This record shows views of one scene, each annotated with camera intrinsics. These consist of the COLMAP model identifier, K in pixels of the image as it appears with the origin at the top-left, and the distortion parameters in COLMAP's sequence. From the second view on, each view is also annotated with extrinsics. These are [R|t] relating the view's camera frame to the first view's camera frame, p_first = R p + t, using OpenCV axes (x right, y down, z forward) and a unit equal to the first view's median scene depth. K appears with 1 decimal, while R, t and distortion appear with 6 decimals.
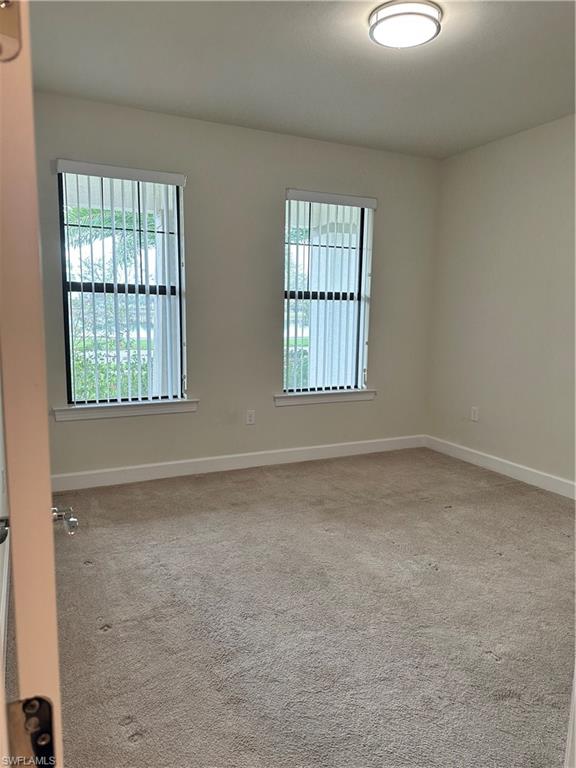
lens RADIAL K [[539.7, 0, 288.0], [0, 539.7, 384.0], [0, 0, 1]] dist [0.070892, -0.058376]
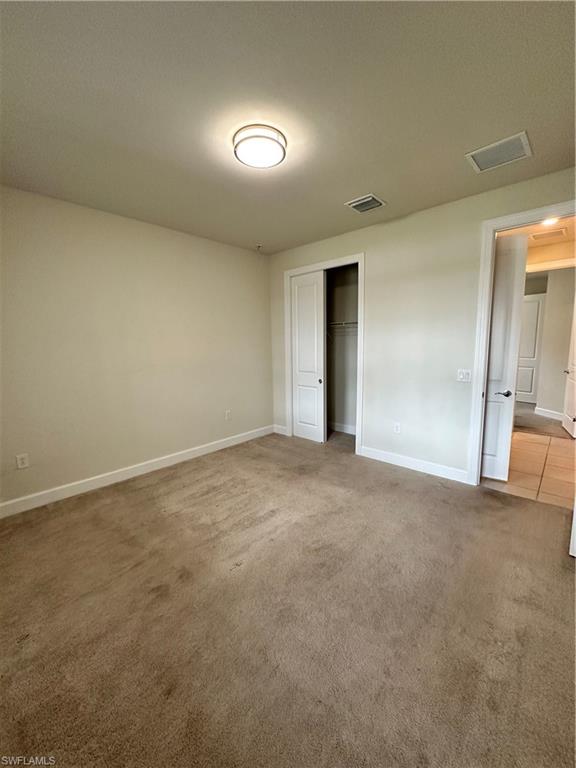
lens RADIAL K [[310.4, 0, 290.7], [0, 310.4, 384.6], [0, 0, 1]] dist [0.000800, -0.000151]
pose [[-0.363119, -0.139068, 0.921306, -0.409355], [0.151089, 0.966923, 0.205503, -0.151096], [-0.919411, 0.213821, -0.330096, 0.903843]]
